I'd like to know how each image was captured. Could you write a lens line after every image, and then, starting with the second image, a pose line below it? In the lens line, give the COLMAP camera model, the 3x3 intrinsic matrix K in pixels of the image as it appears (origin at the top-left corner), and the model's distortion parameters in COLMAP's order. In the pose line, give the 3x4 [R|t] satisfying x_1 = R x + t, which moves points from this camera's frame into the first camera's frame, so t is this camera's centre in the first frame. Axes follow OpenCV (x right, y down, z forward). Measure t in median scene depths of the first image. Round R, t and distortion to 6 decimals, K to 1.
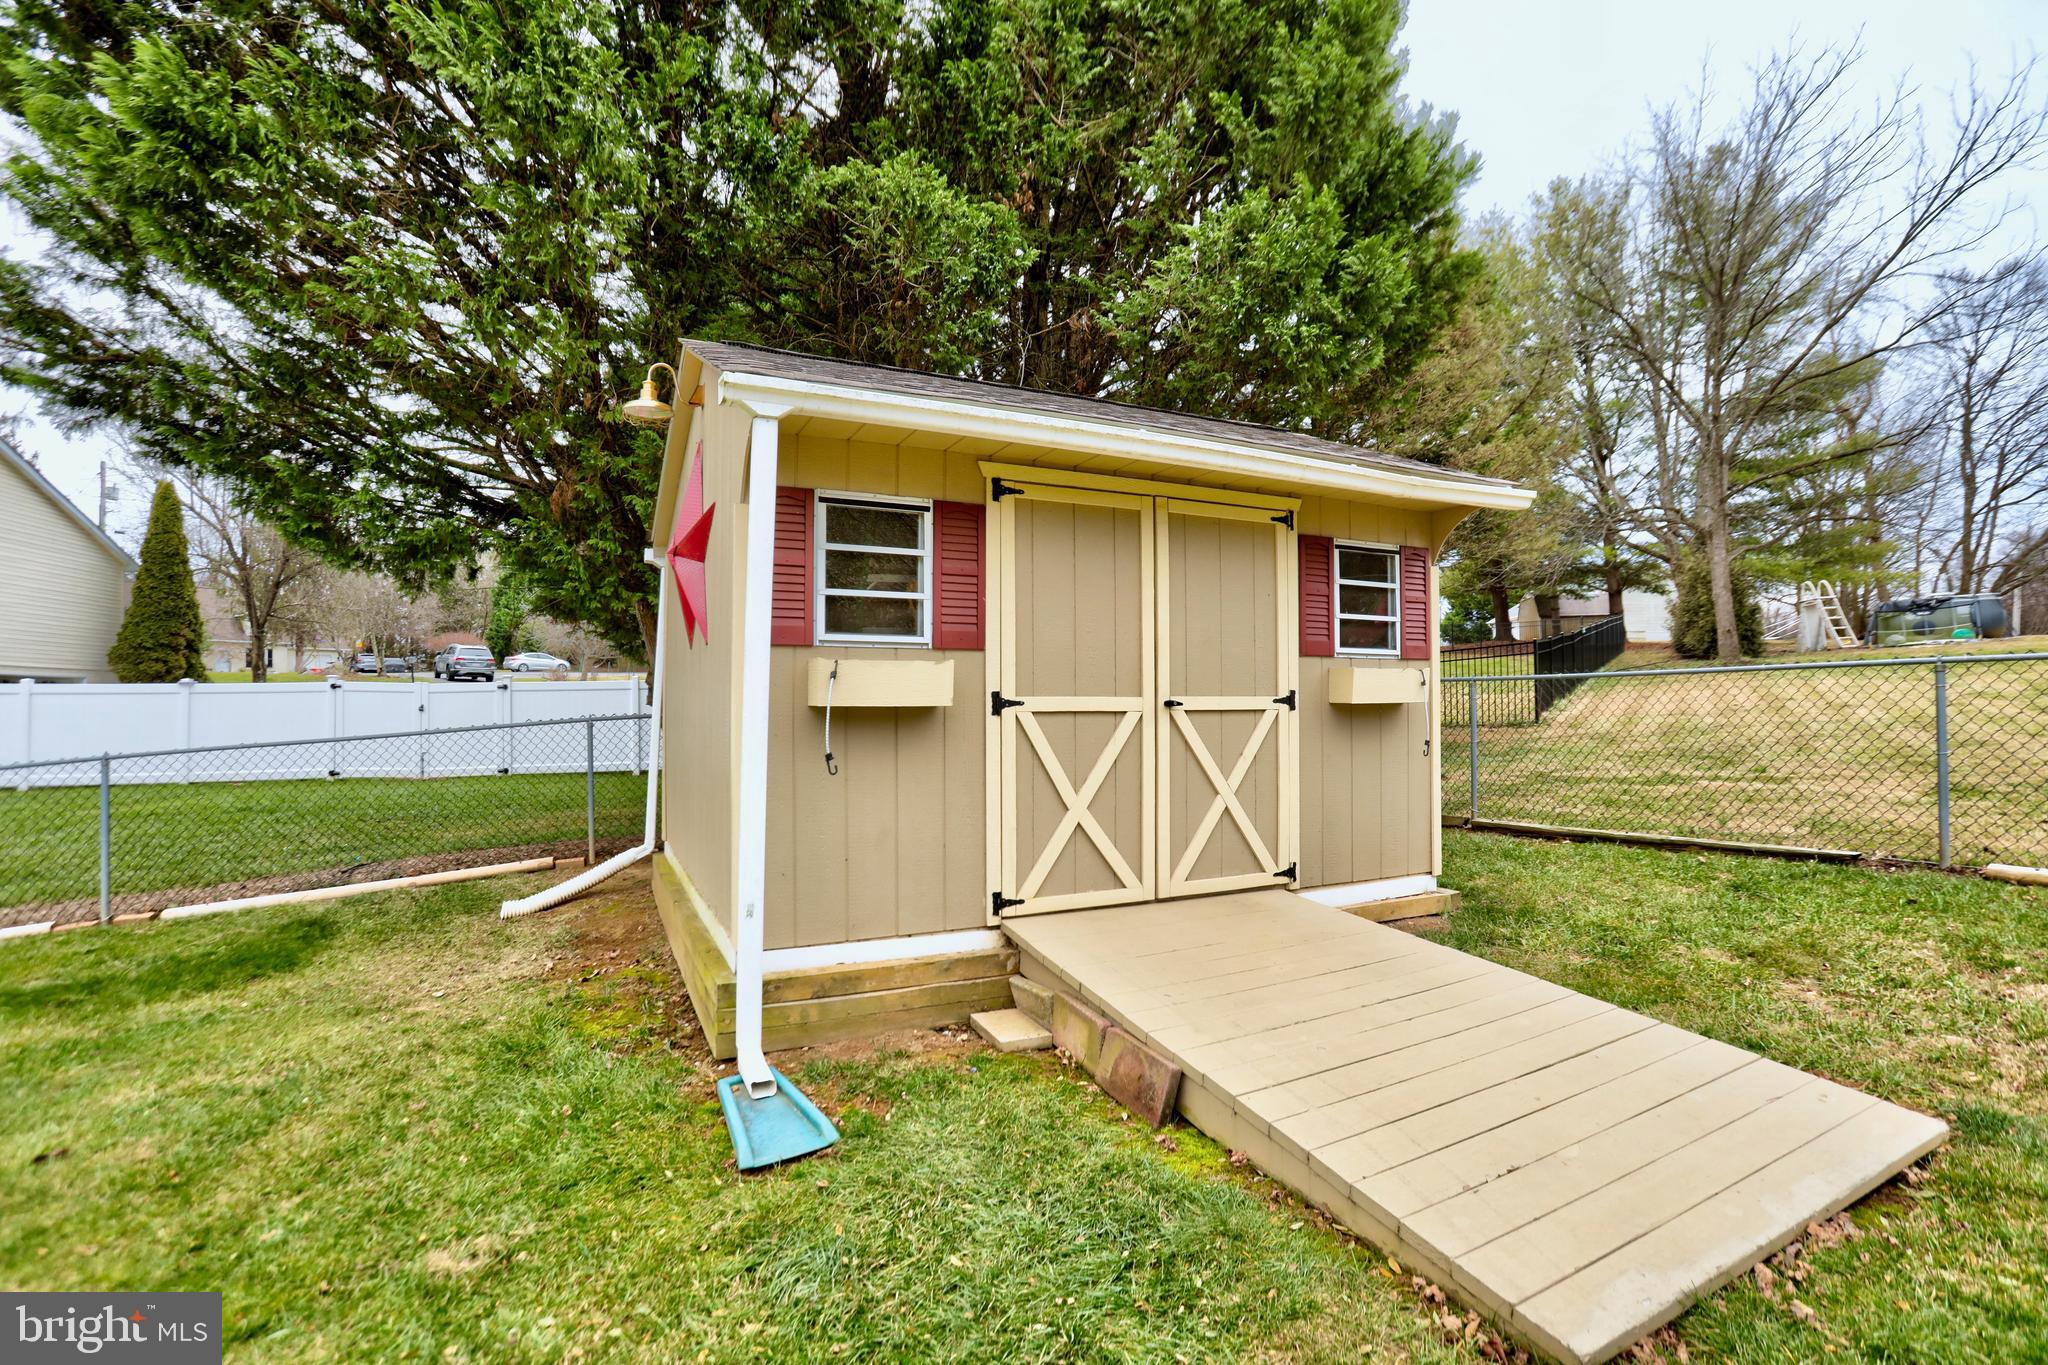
lens RADIAL K [[963.4, 0, 1024.0], [0, 963.4, 682.5], [0, 0, 1]] dist [0.000227, 0.000050]
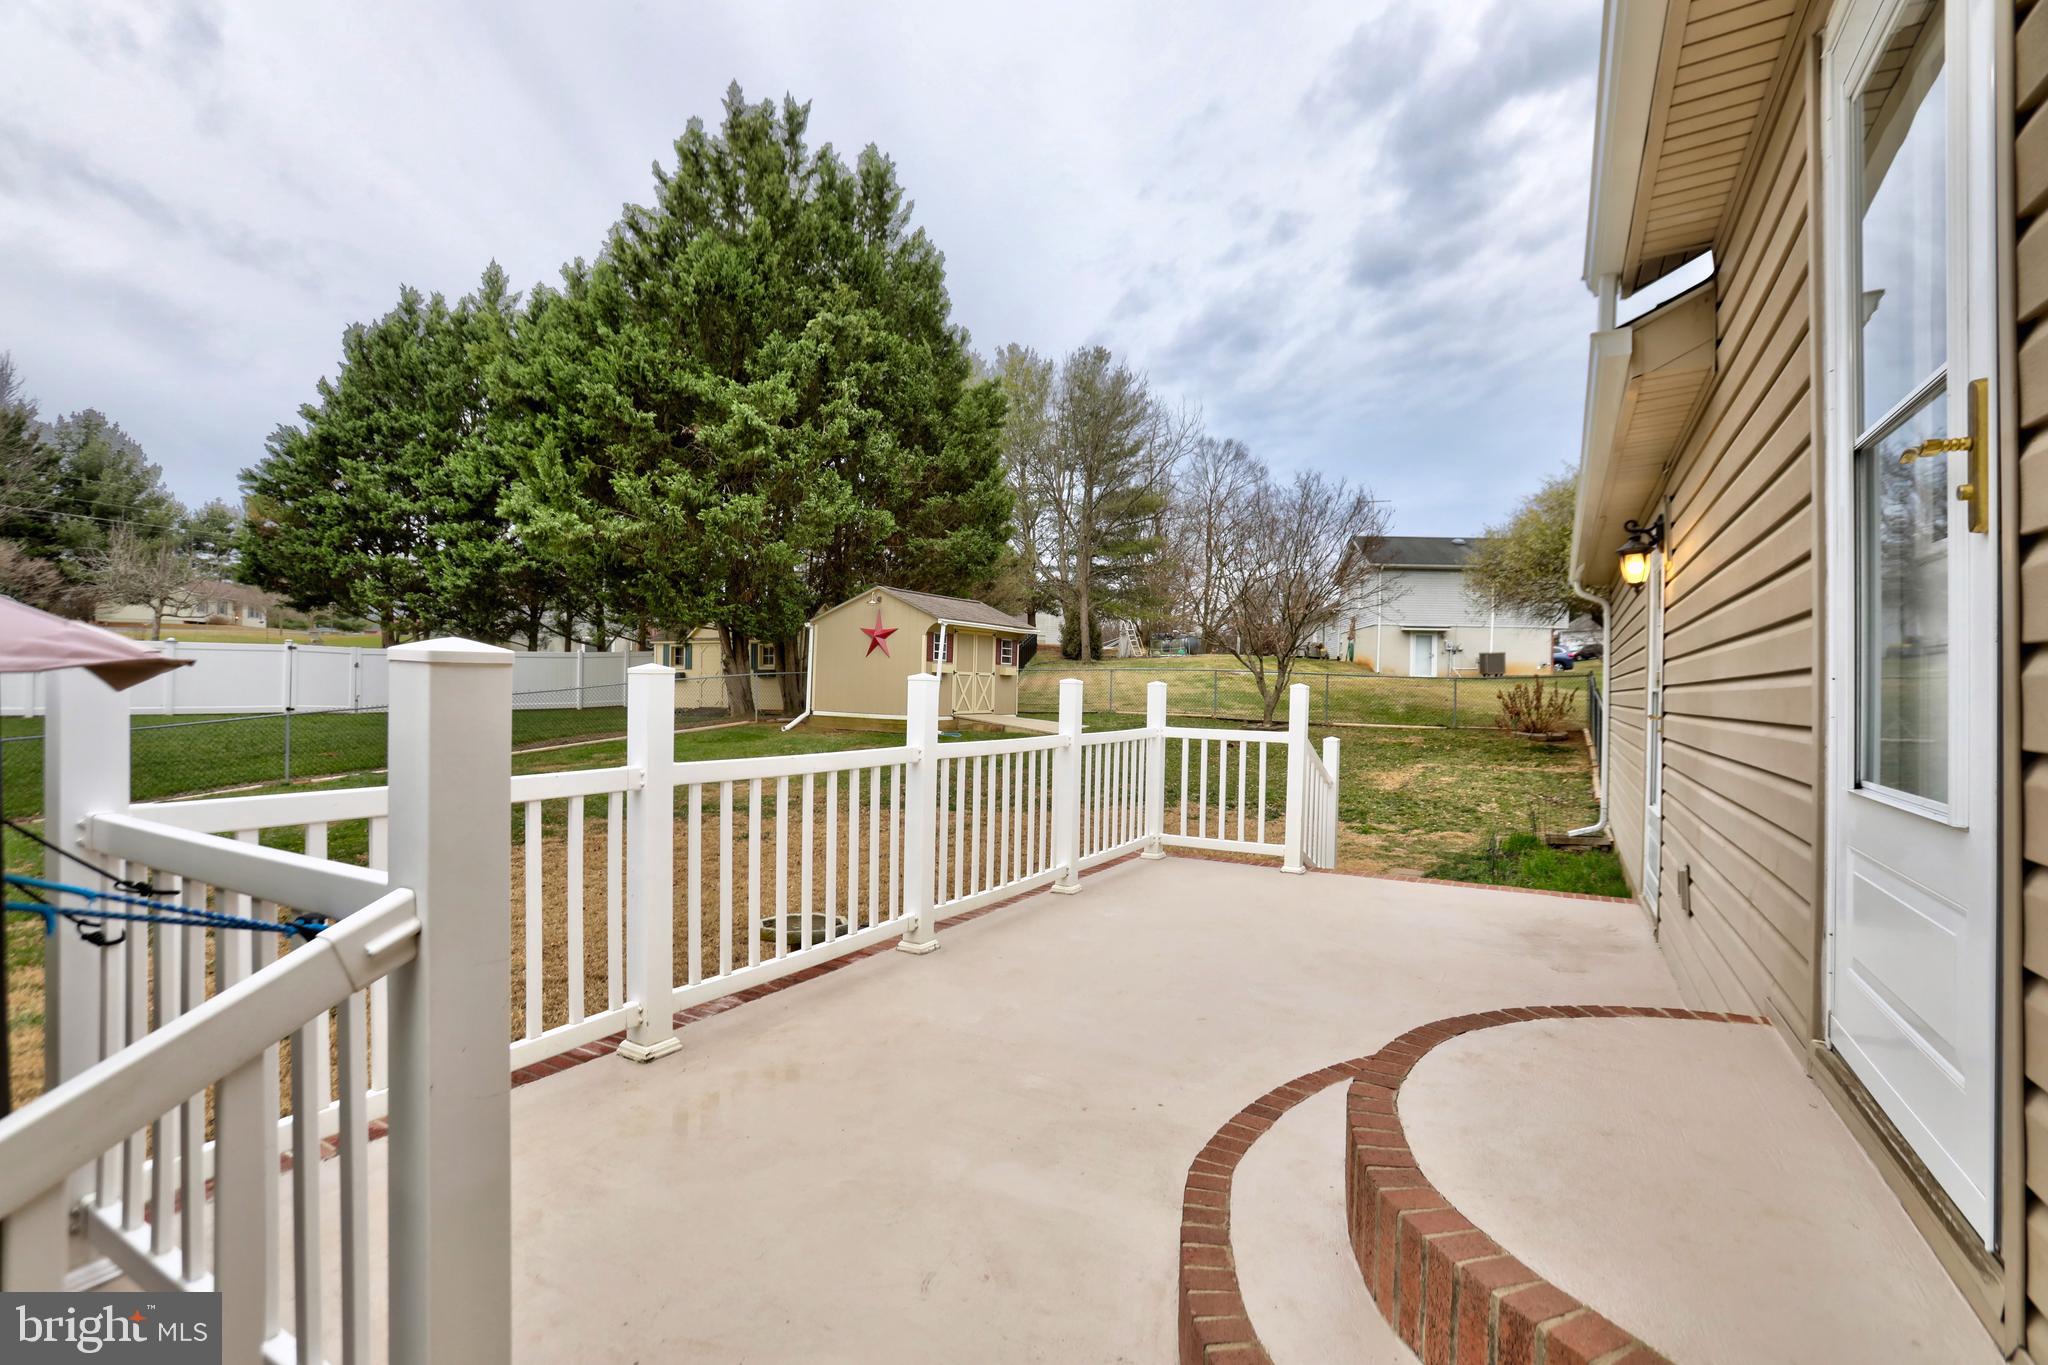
lens RADIAL K [[963.4, 0, 1024.0], [0, 963.4, 682.5], [0, 0, 1]] dist [0.000227, 0.000050]
pose [[0.849338, 0.023204, 0.527339, -0.265388], [-0.035049, 0.999308, 0.012478, -0.000325], [-0.526684, -0.029081, 0.849563, -0.392071]]
